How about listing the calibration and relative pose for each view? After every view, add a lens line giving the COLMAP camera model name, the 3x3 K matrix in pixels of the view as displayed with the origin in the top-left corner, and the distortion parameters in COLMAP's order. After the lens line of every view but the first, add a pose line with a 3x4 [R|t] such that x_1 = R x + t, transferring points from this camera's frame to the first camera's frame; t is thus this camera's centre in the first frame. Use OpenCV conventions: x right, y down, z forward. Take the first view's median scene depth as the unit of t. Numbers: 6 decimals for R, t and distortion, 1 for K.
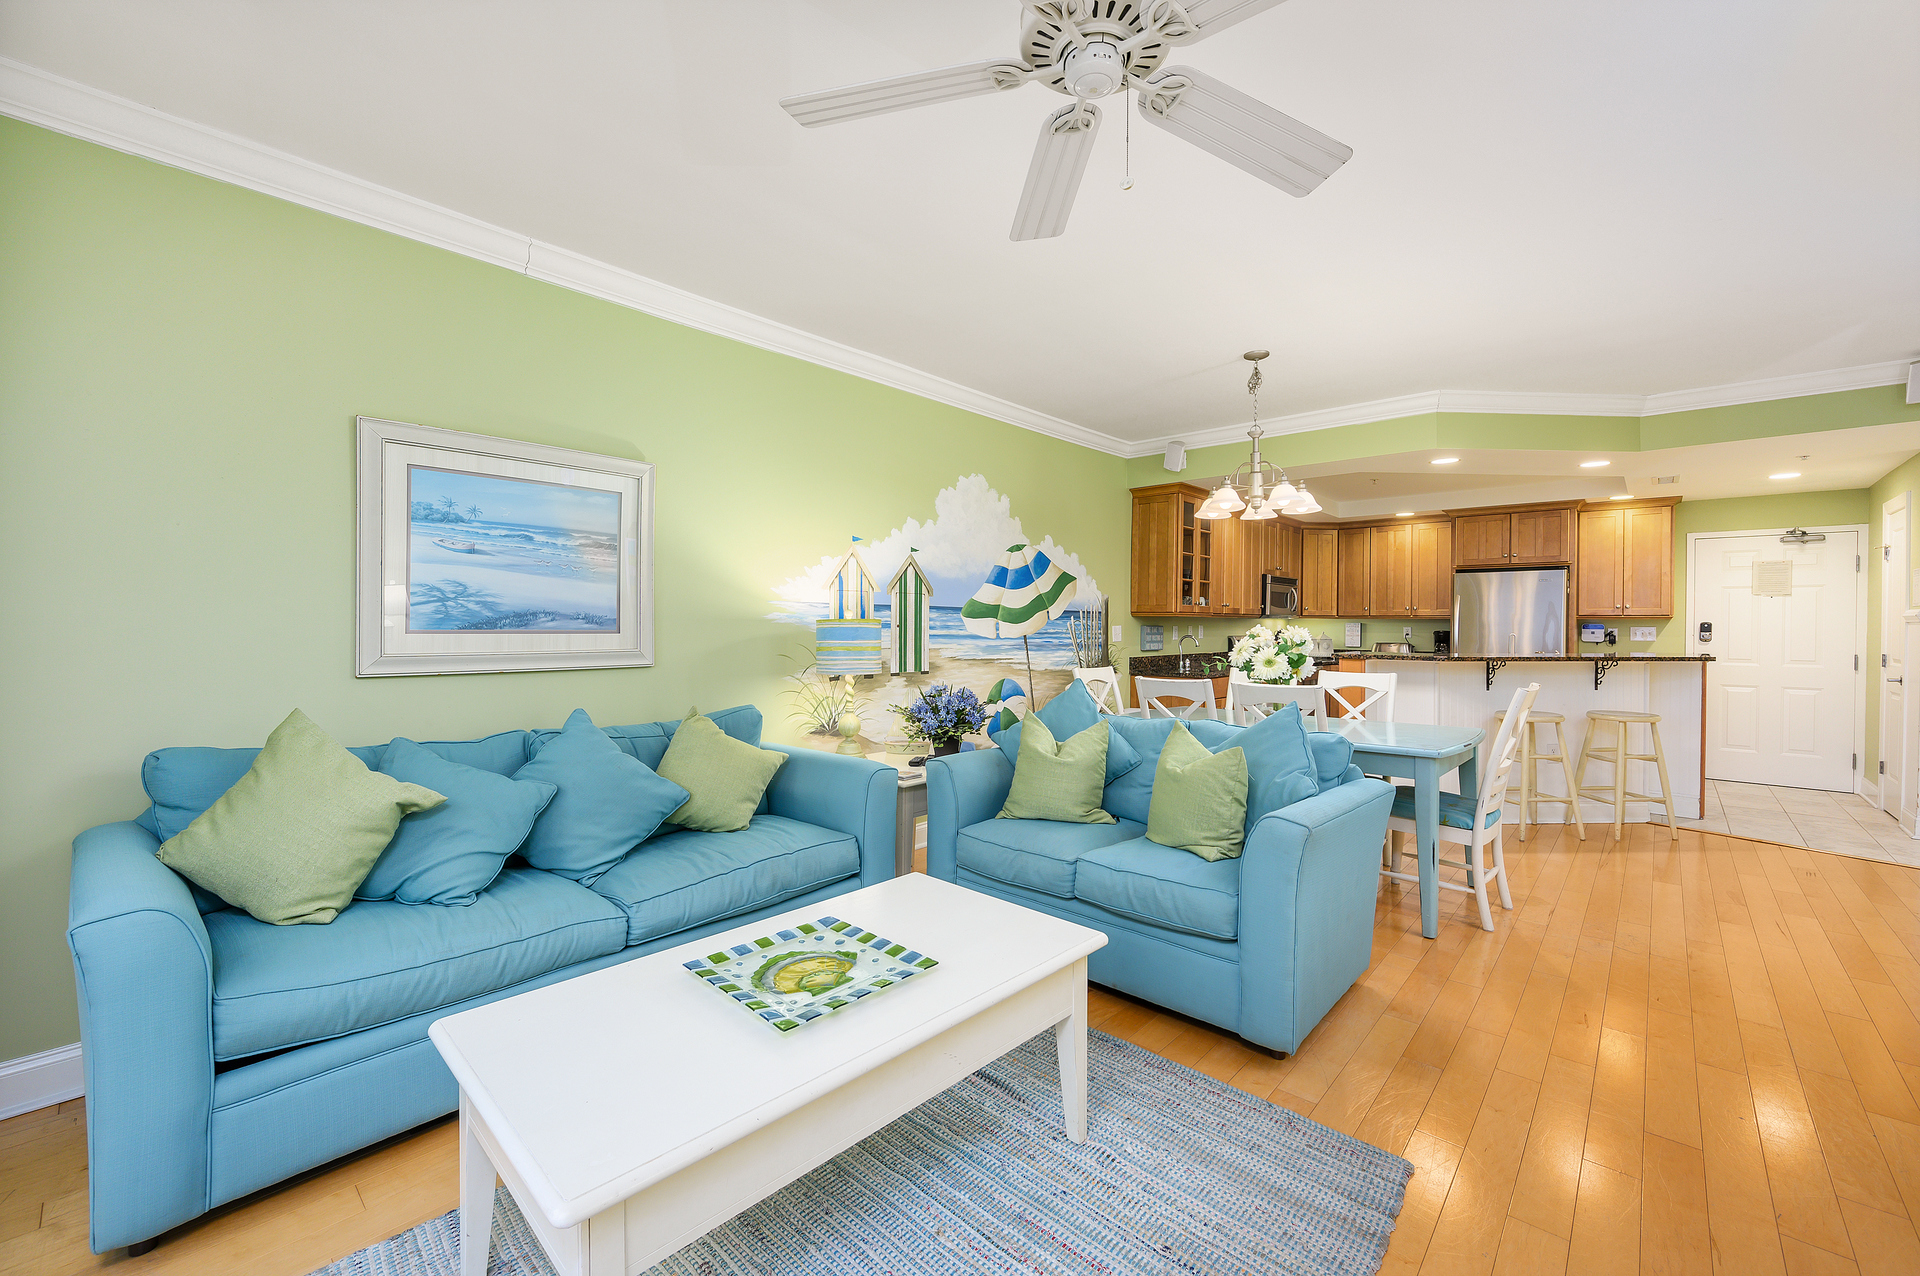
lens RADIAL K [[770.7, 0, 966.3], [0, 770.7, 631.6], [0, 0, 1]] dist [-0.001293, 0.000011]
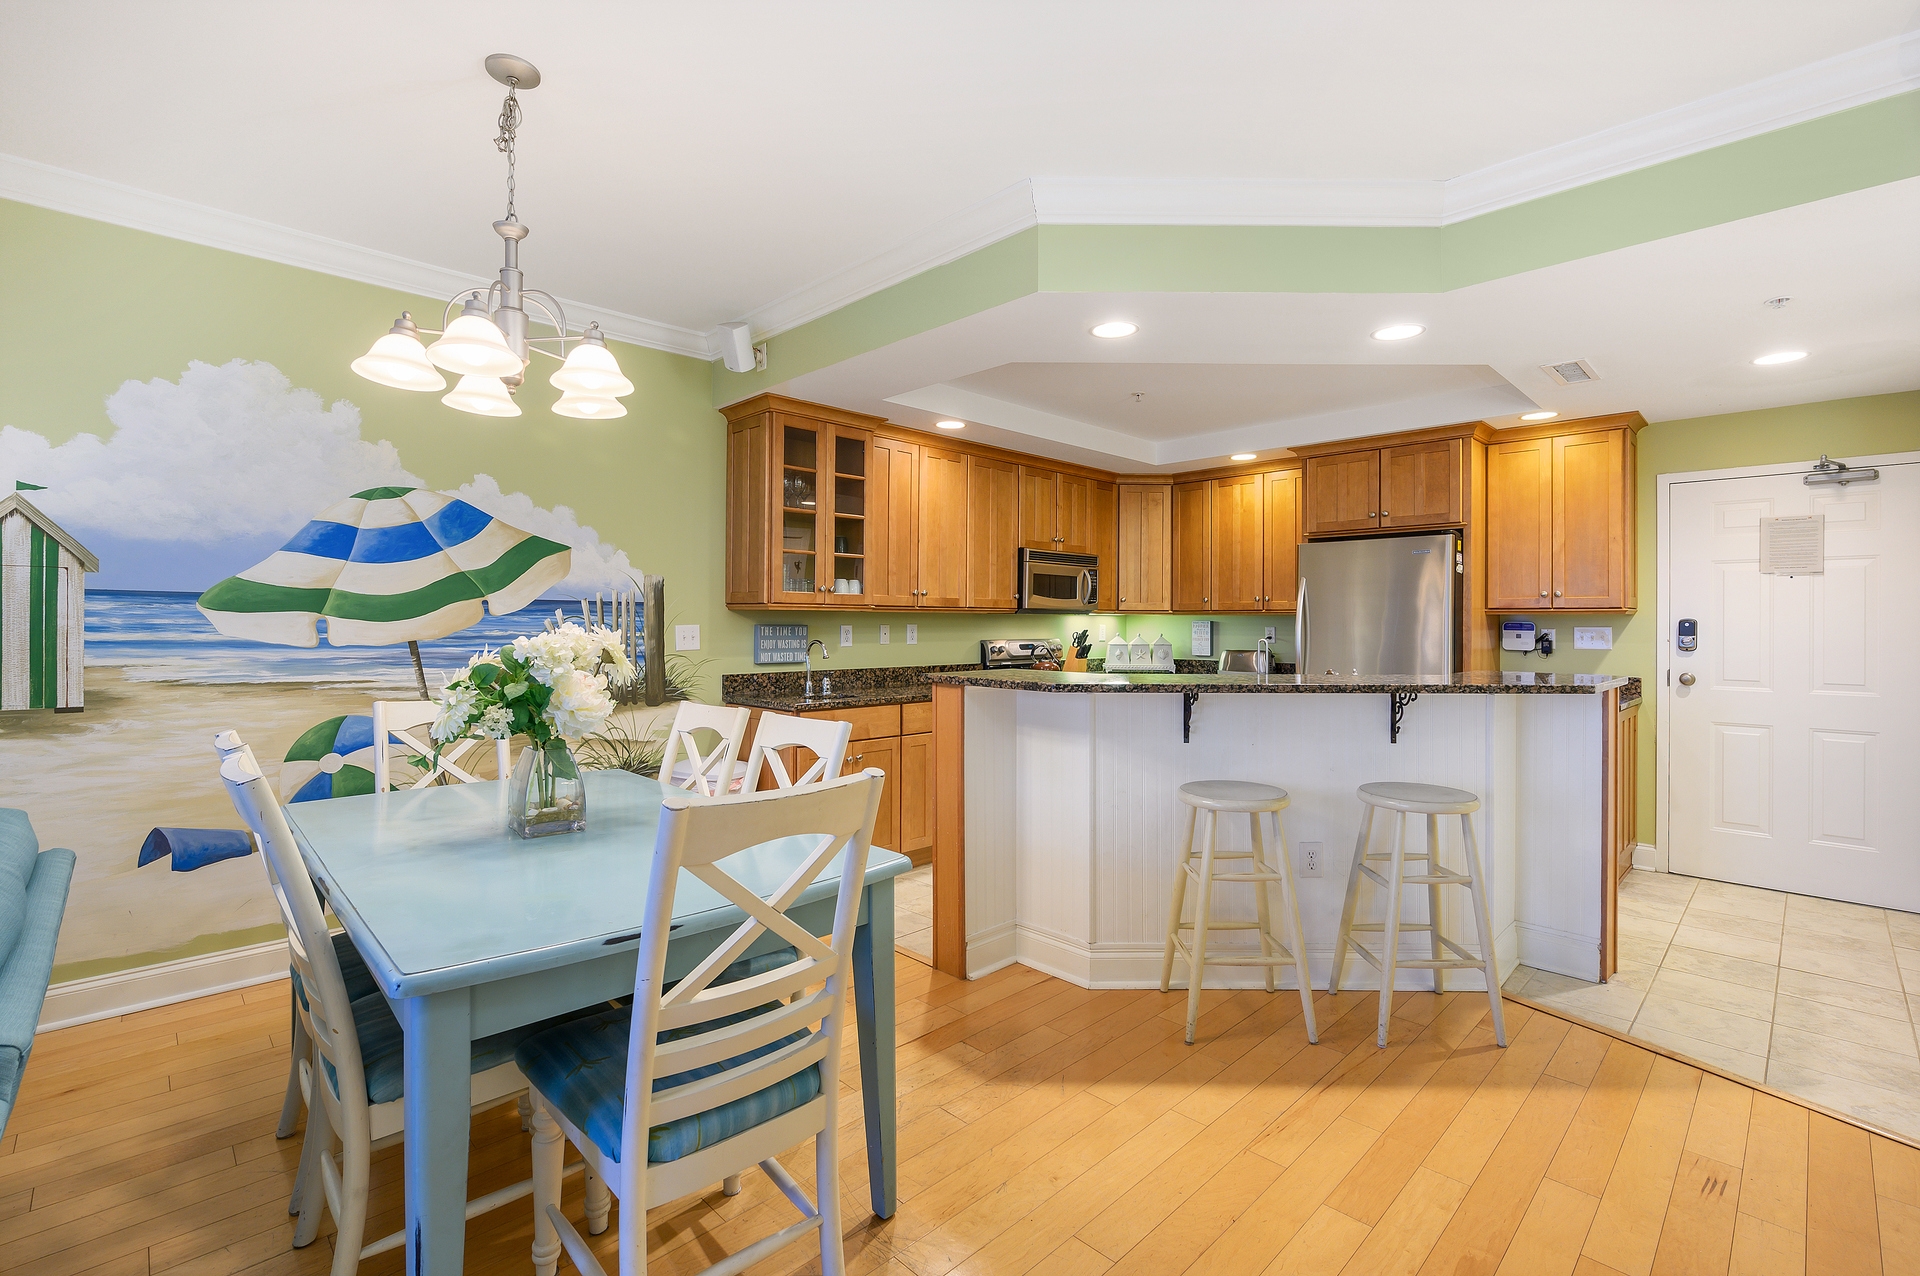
lens RADIAL K [[846.4, 0, 965.7], [0, 846.4, 622.3], [0, 0, 1]] dist [-0.004134, -0.000187]
pose [[0.998331, -0.000225, -0.057753, 0.456291], [-0.000423, 0.999937, -0.011216, -0.002120], [0.057752, 0.011222, 0.998268, 0.319877]]
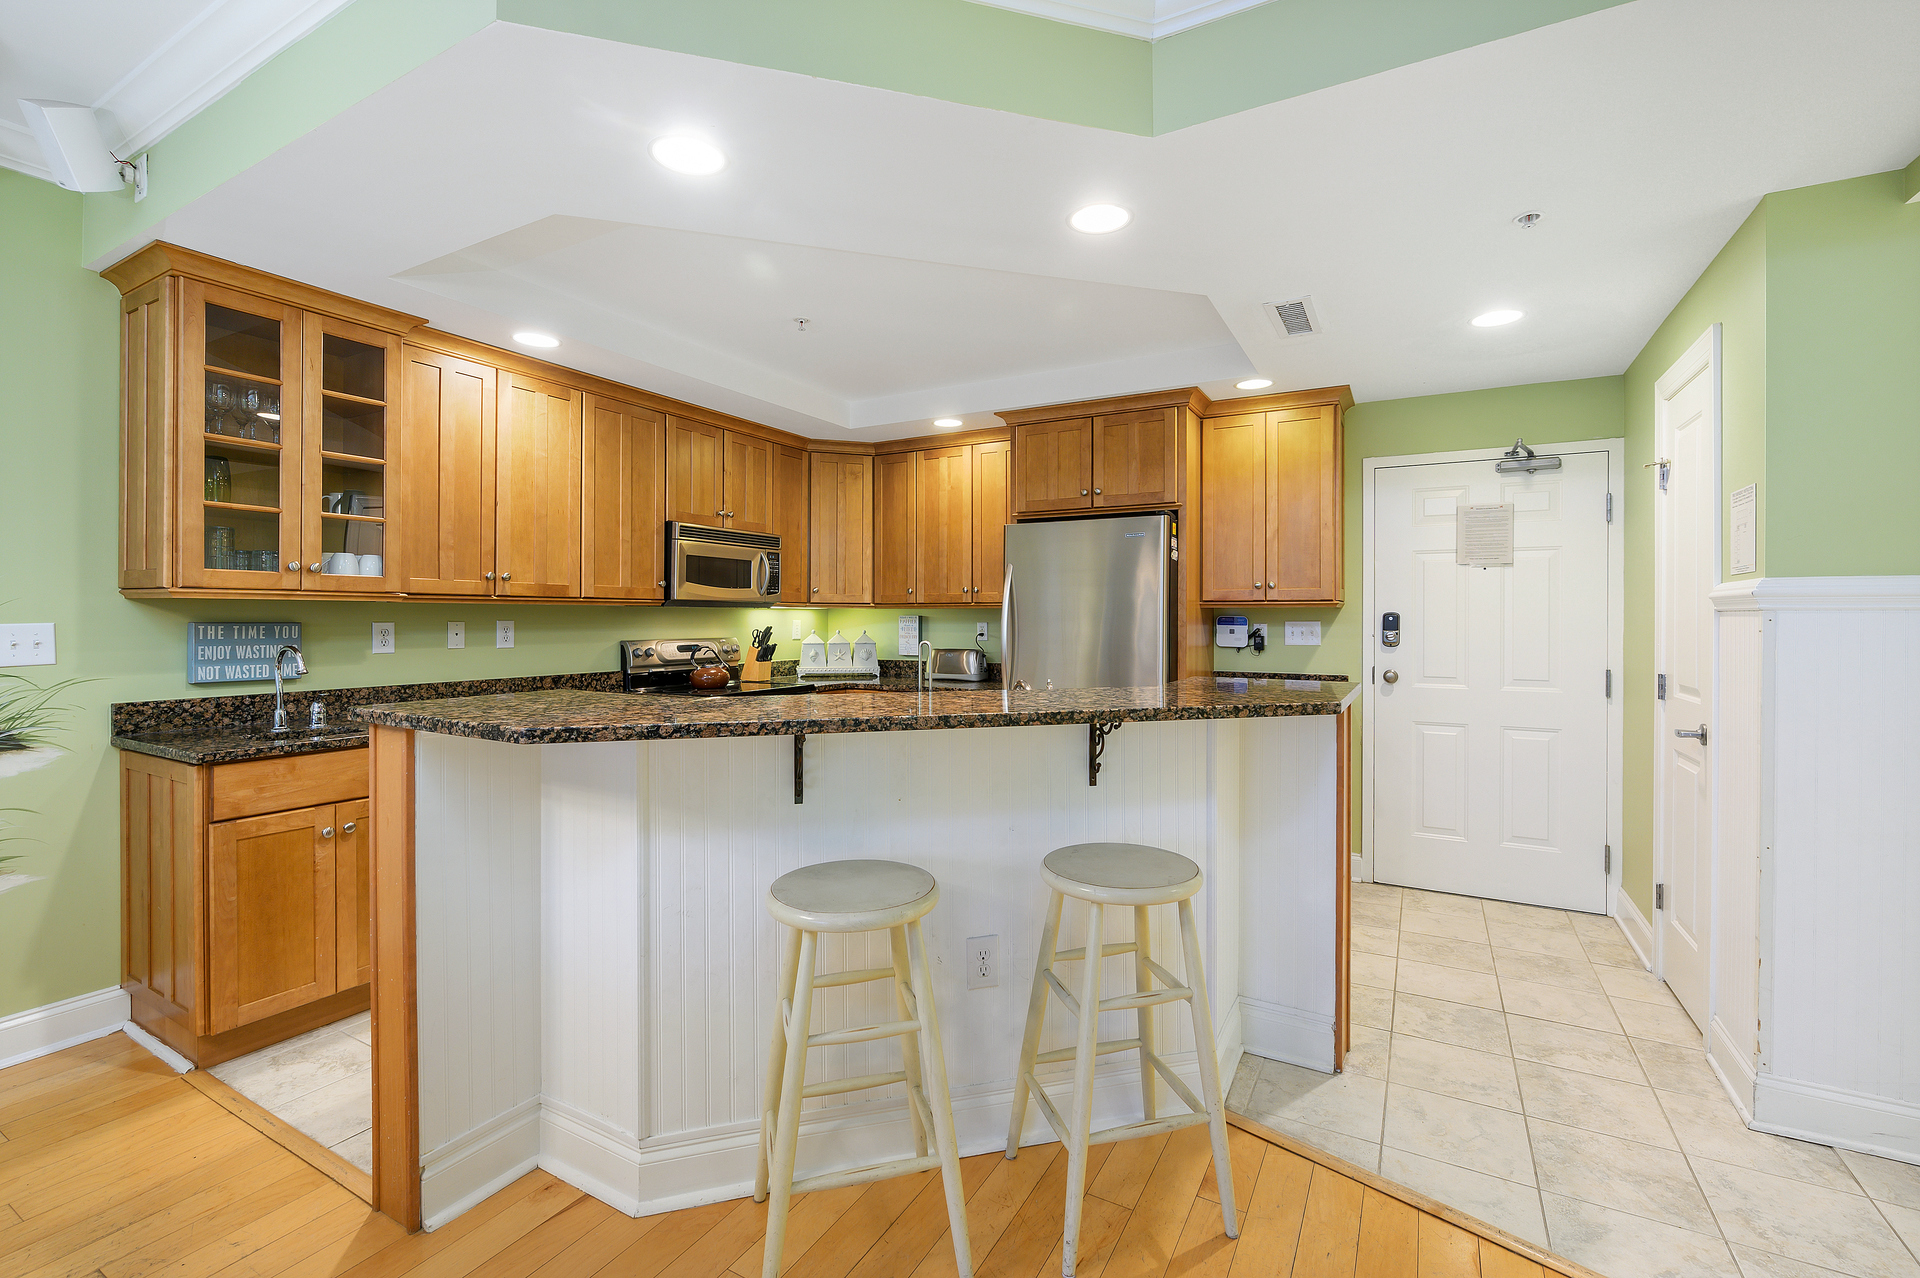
lens RADIAL K [[819.4, 0, 964.7], [0, 819.4, 621.0], [0, 0, 1]] dist [-0.003817, -0.000307]
pose [[0.975612, -0.003288, 0.219477, 0.549979], [0.004735, 0.999970, -0.006071, -0.004131], [-0.219450, 0.006962, 0.975599, 0.505184]]
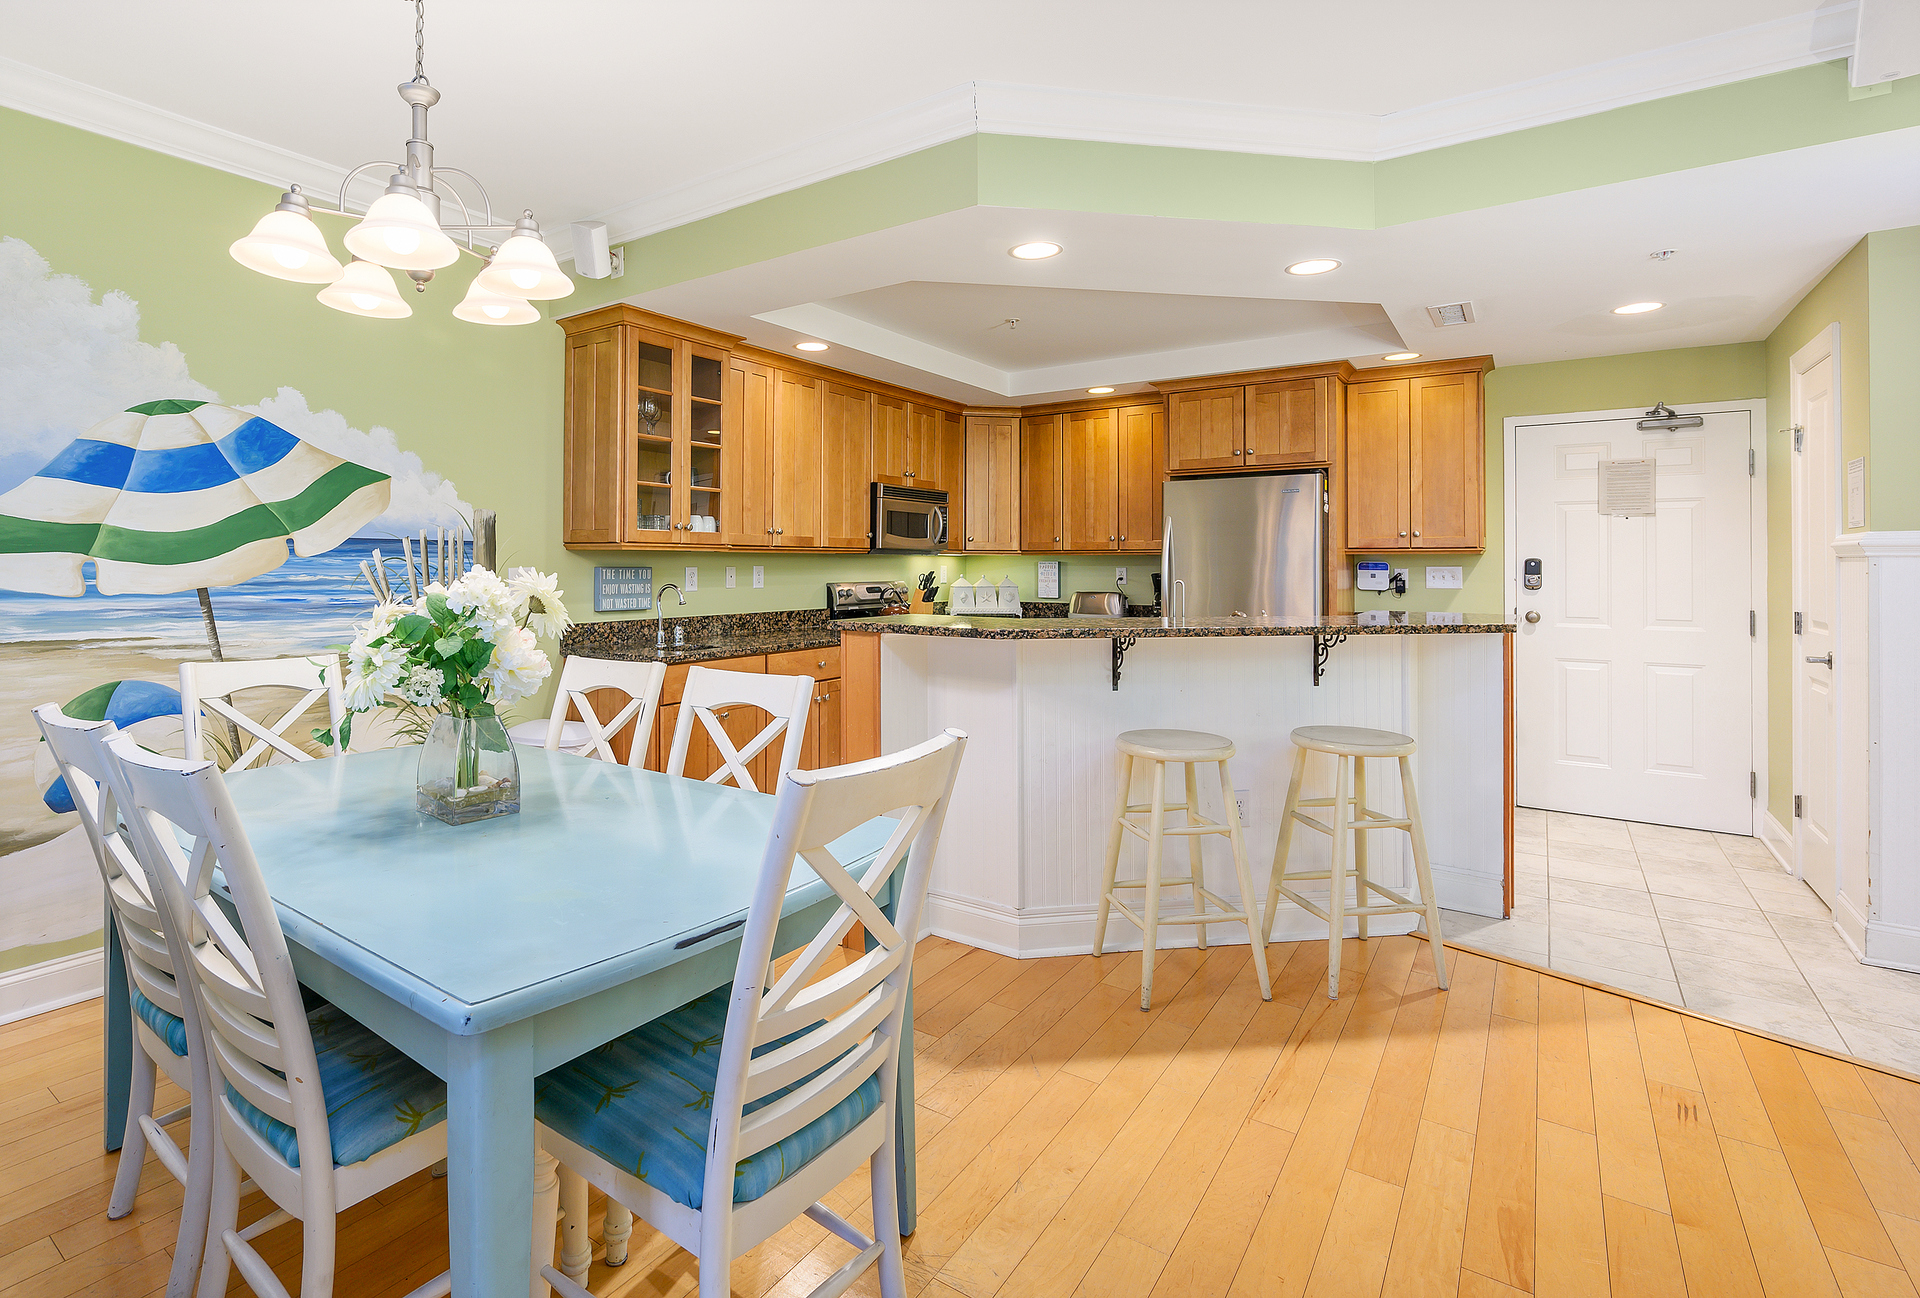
lens RADIAL K [[913.0, 0, 860.8], [0, 913.0, 557.8], [0, 0, 1]] dist [-0.002986, -0.000565]
pose [[0.995787, -0.002344, 0.091665, 0.370377], [0.003910, 0.999849, -0.016908, -0.002582], [-0.091611, 0.017195, 0.995646, 0.331473]]
